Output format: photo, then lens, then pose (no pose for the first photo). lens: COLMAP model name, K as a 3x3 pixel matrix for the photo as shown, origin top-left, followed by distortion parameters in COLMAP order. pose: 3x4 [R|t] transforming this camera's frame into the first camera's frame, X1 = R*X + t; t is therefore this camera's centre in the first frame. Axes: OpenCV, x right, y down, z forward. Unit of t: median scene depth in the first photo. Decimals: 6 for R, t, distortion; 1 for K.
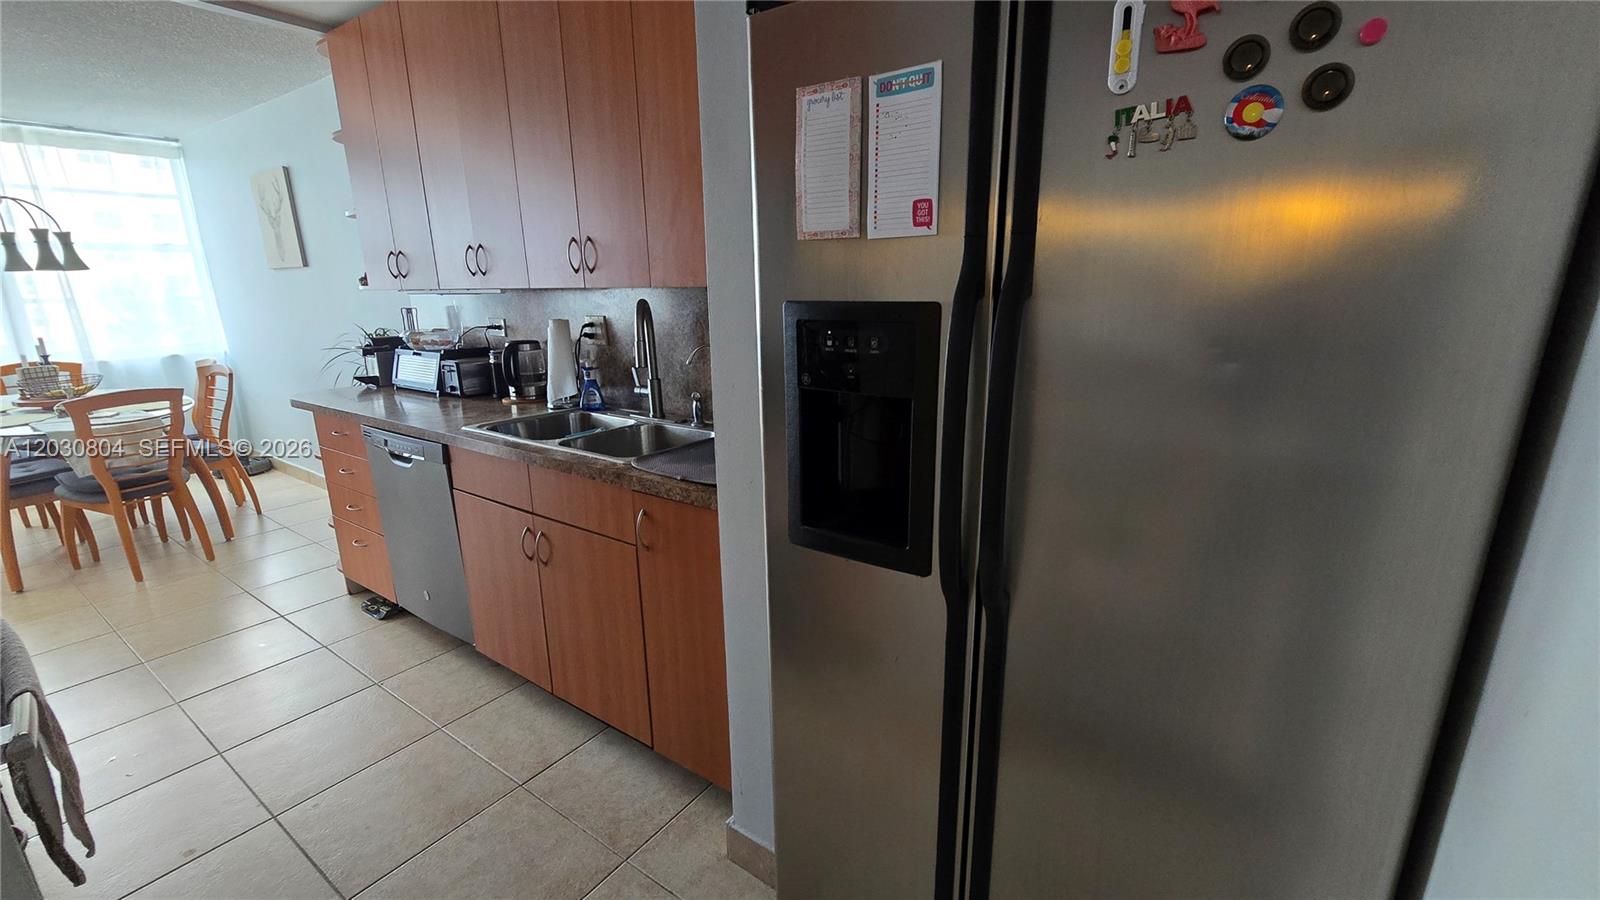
lens RADIAL K [[651.5, 0, 789.7], [0, 651.5, 442.2], [0, 0, 1]] dist [0.000435, 0.000097]
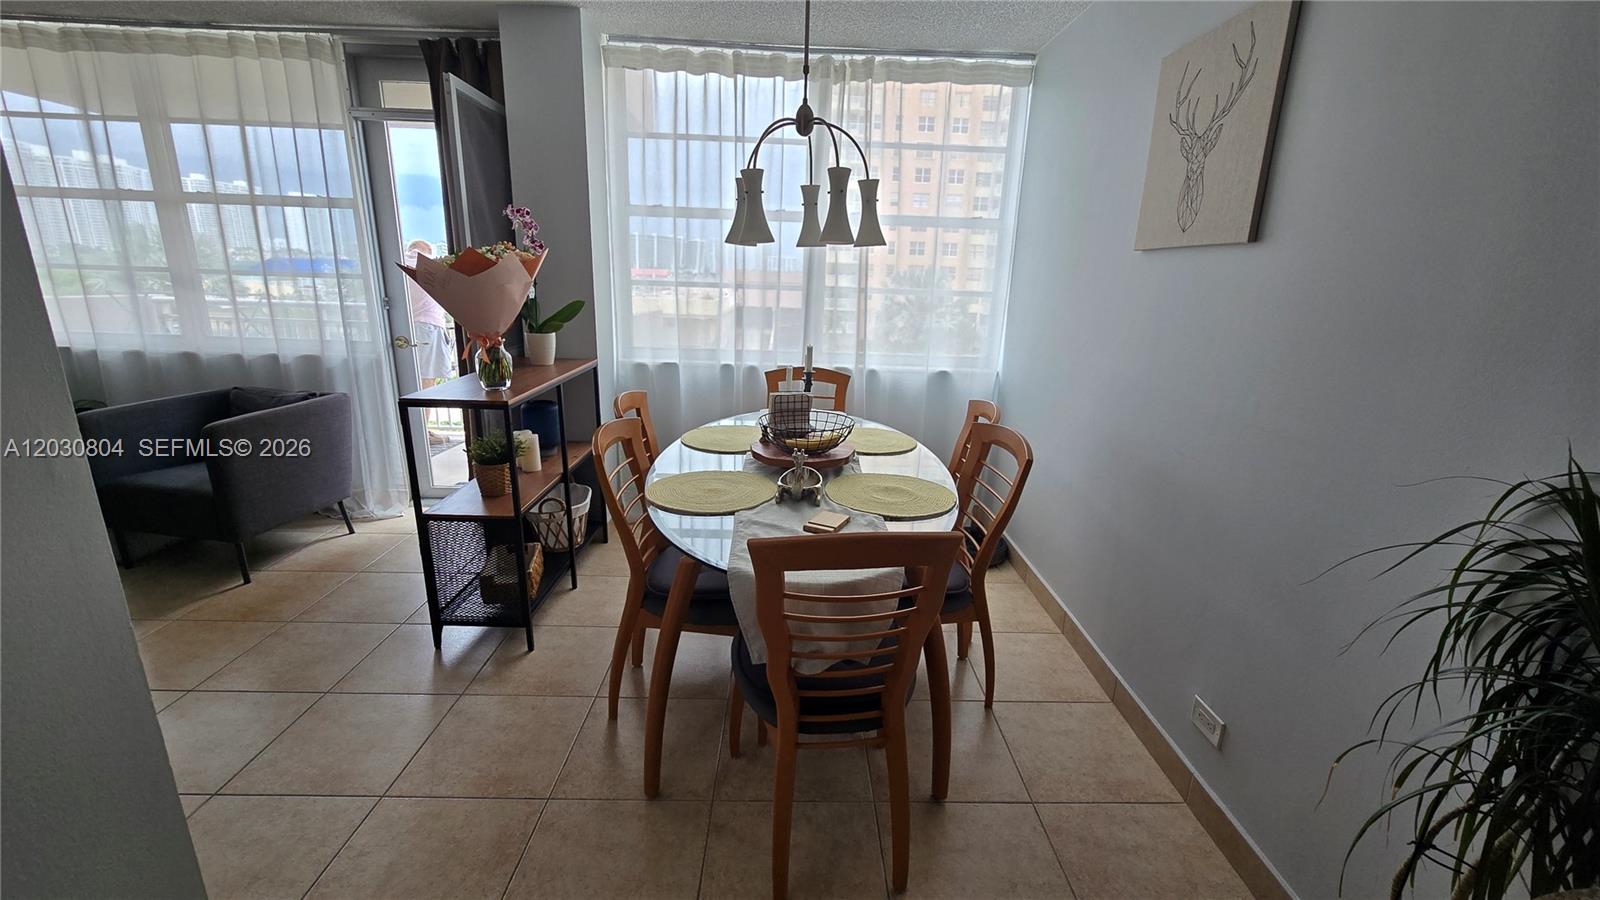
lens RADIAL K [[651.5, 0, 809.8], [0, 651.5, 447.9], [0, 0, 1]] dist [0.000435, 0.000097]
pose [[0.586813, 0.243040, -0.772387, -0.529192], [-0.241884, 0.962951, 0.119234, -0.120502], [0.772750, 0.116860, 0.623860, 0.520242]]
